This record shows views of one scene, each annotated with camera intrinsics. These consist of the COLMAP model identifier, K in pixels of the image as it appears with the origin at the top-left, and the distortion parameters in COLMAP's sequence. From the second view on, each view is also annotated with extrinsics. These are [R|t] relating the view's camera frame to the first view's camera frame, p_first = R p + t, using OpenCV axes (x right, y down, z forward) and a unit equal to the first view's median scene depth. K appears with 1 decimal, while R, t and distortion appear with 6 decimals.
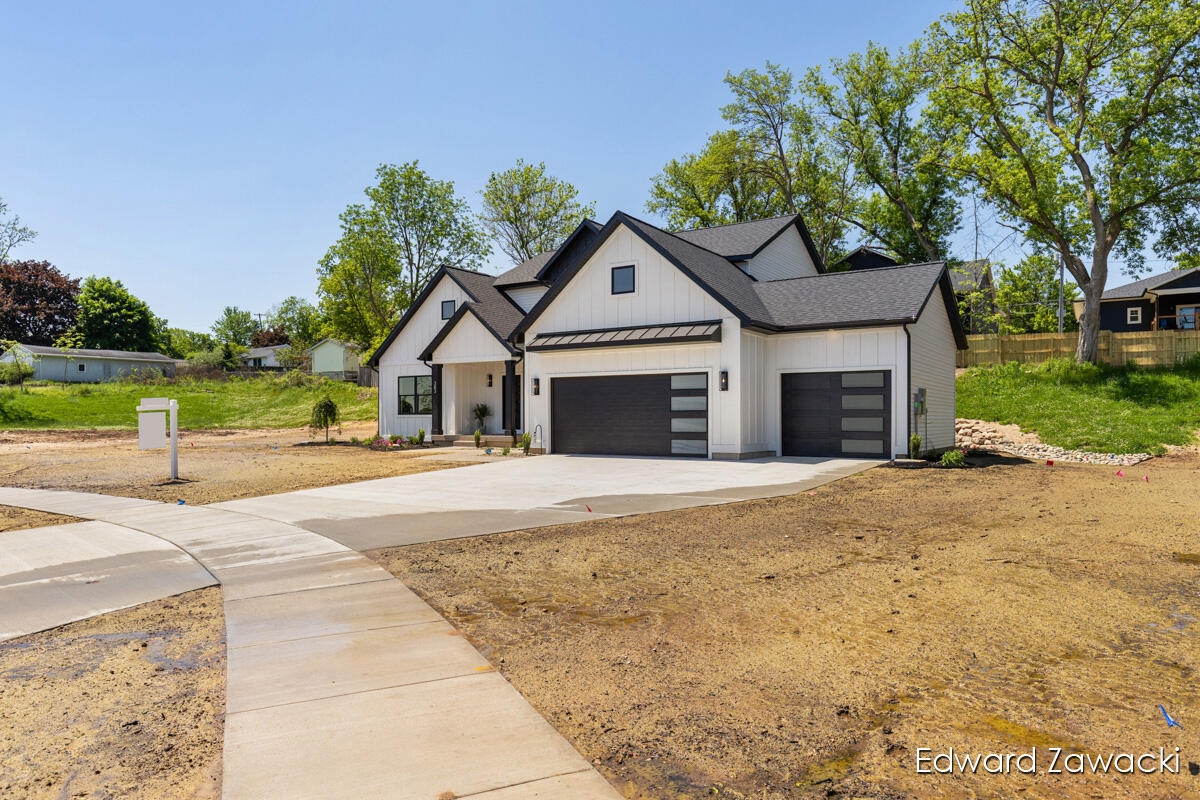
lens RADIAL K [[780.3, 0, 601.2], [0, 780.3, 419.7], [0, 0, 1]] dist [0.002020, -0.000167]
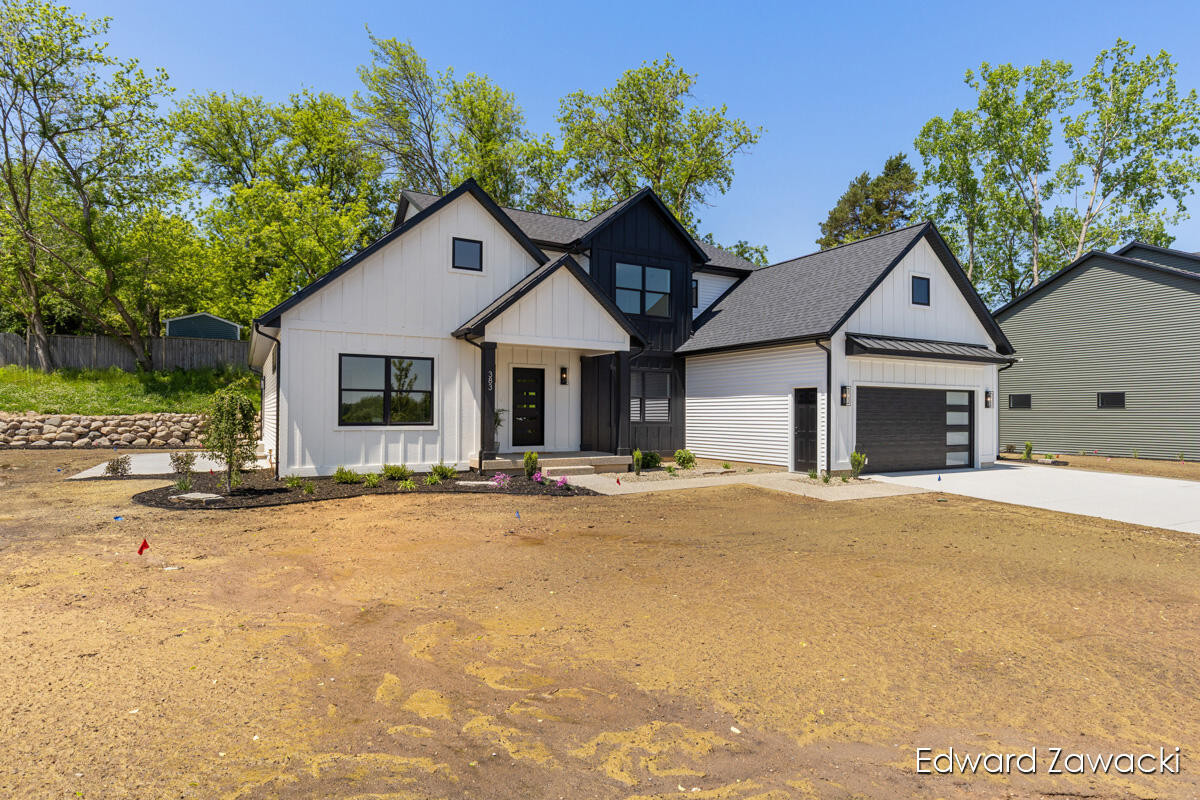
lens RADIAL K [[679.1, 0, 600.0], [0, 679.1, 400.0], [0, 0, 1]] dist [0.000901, -0.000272]
pose [[0.453908, 0.023170, 0.890747, -0.841506], [-0.004669, 0.999710, -0.023625, -0.019414], [-0.891036, 0.006564, 0.453884, 0.900115]]
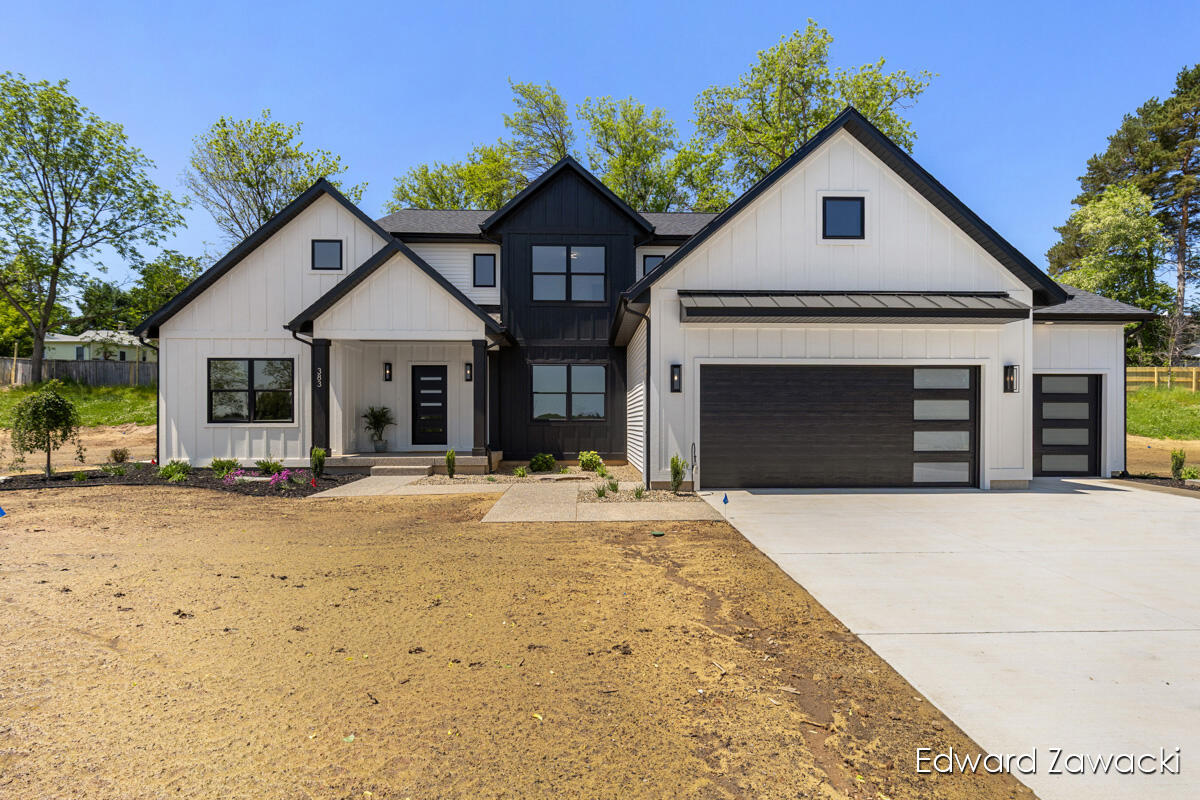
lens RADIAL K [[600.3, 0, 598.4], [0, 600.3, 419.8], [0, 0, 1]] dist [-0.002968, 0.000265]
pose [[0.823215, 0.004881, 0.567709, -0.390900], [0.000059, 0.999962, -0.008683, -0.006572], [-0.567730, 0.007181, 0.823183, 0.653356]]
